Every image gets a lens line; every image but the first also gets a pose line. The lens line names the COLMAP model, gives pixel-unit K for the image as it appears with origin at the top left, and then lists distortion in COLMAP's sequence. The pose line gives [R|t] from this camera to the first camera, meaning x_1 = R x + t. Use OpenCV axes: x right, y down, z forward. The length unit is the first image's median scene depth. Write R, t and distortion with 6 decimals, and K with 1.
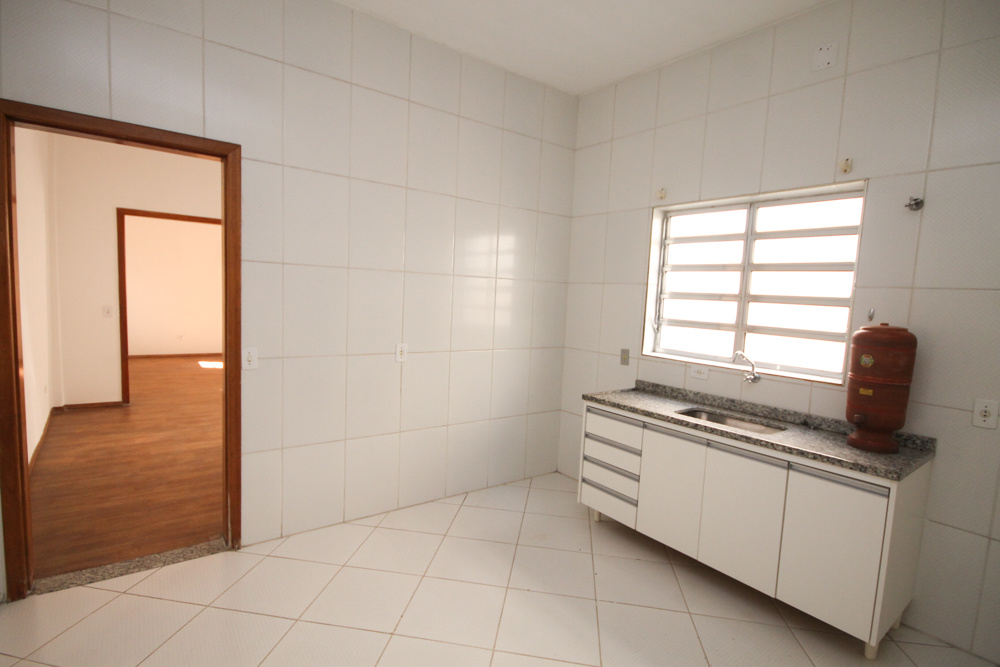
lens RADIAL K [[482.6, 0, 505.3], [0, 482.6, 337.1], [0, 0, 1]] dist [0.005065, 0.000952]
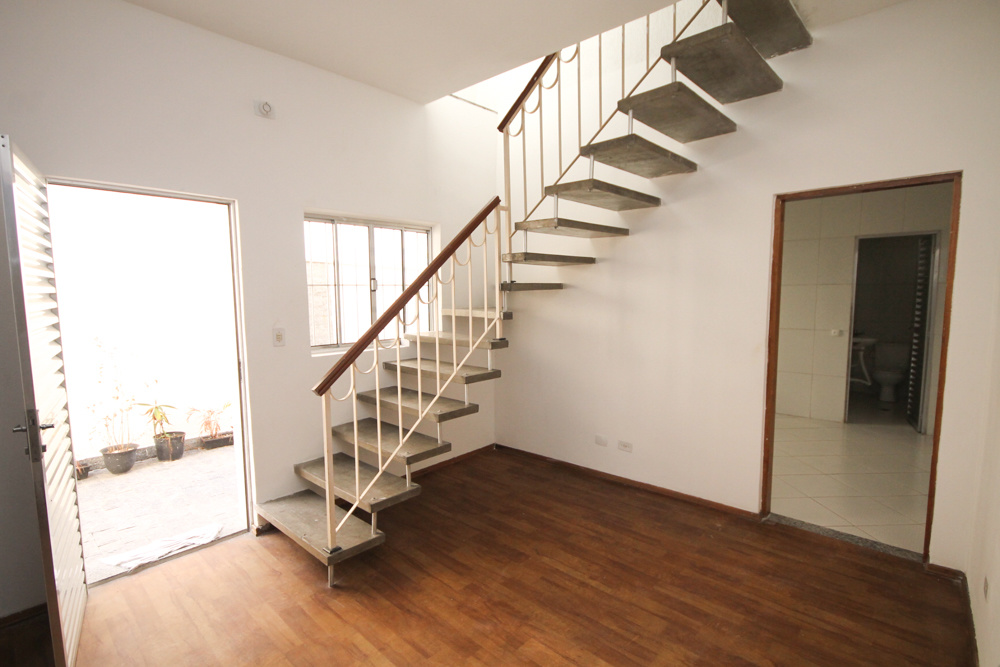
lens RADIAL K [[482.6, 0, 502.2], [0, 482.6, 339.3], [0, 0, 1]] dist [0.005065, 0.000952]
pose [[-0.178432, -0.133053, 0.974915, -1.510043], [0.083376, 0.985207, 0.149717, -0.228257], [-0.980413, 0.107998, -0.164699, 1.727608]]
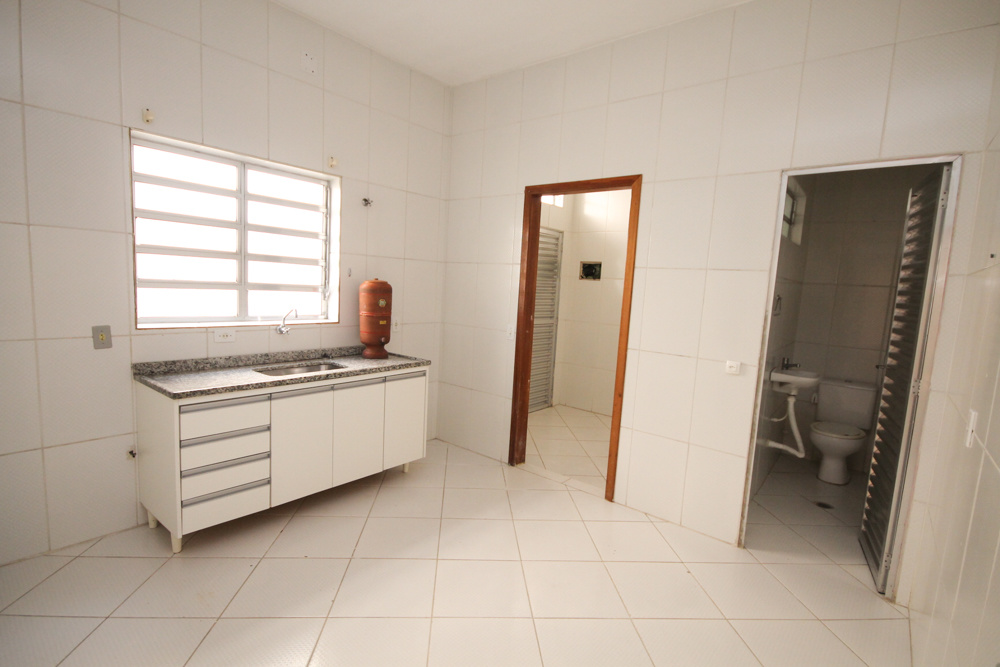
lens RADIAL K [[482.6, 0, 499.0], [0, 482.6, 333.3], [0, 0, 1]] dist [0.005065, 0.000952]
pose [[-0.198530, -0.164611, 0.966172, -0.635897], [0.020111, 0.984903, 0.171935, -0.085814], [-0.979888, 0.053565, -0.192223, 0.678737]]
